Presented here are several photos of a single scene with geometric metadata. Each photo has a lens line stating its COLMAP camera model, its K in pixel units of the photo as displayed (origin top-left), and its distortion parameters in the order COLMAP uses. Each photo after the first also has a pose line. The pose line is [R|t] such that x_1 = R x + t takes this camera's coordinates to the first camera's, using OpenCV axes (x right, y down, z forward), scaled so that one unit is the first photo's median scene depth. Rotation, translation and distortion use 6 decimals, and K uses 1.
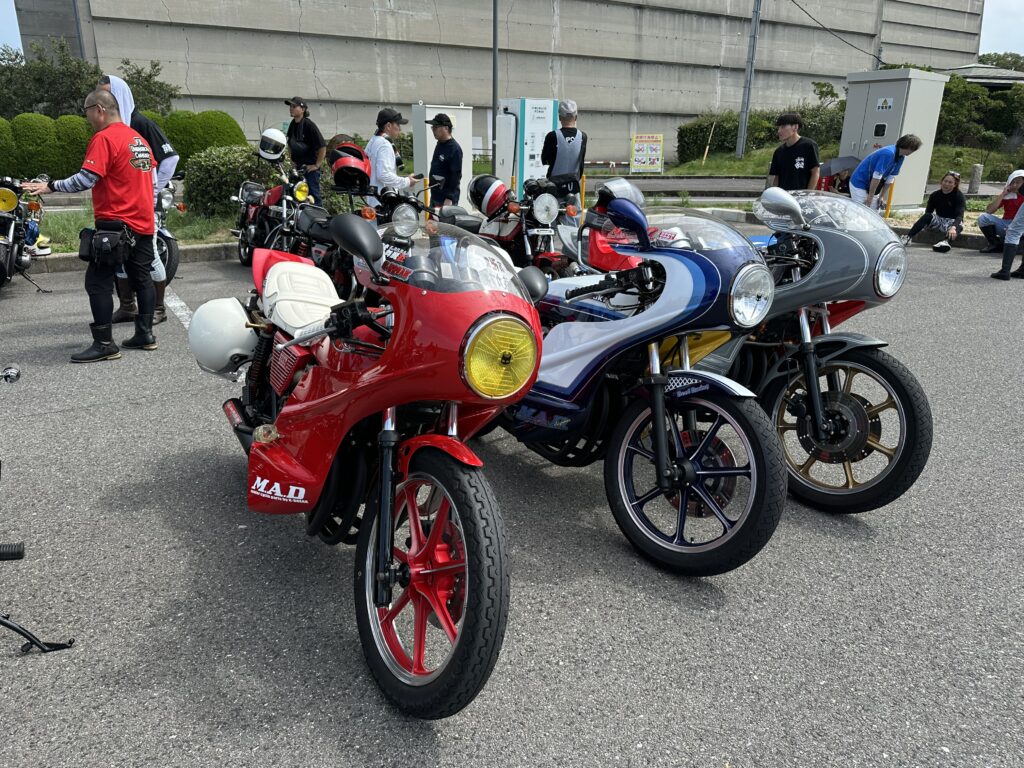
lens RADIAL K [[735.8, 0, 506.7], [0, 735.8, 383.1], [0, 0, 1]] dist [-0.014712, -0.009021]
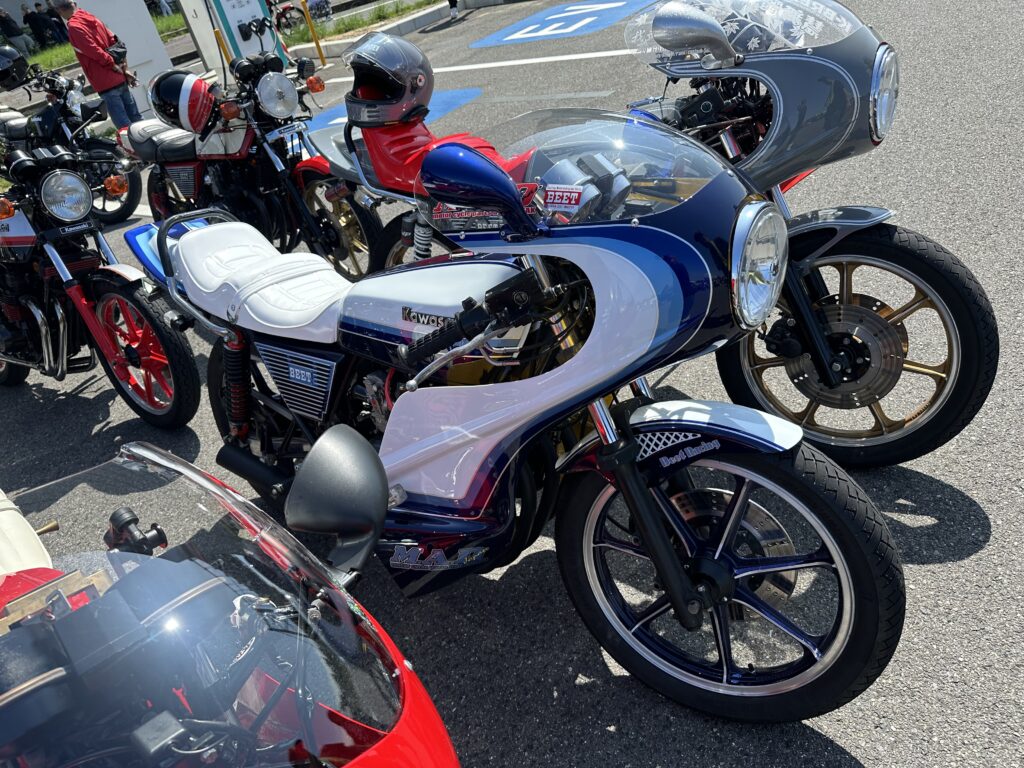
lens RADIAL K [[735.8, 0, 514.3], [0, 735.8, 388.7], [0, 0, 1]] dist [-0.014712, -0.009021]
pose [[0.905684, -0.385059, 0.177384, 0.049598], [0.328159, 0.901633, 0.281727, -0.206461], [-0.268416, -0.196946, 0.942955, 0.469319]]
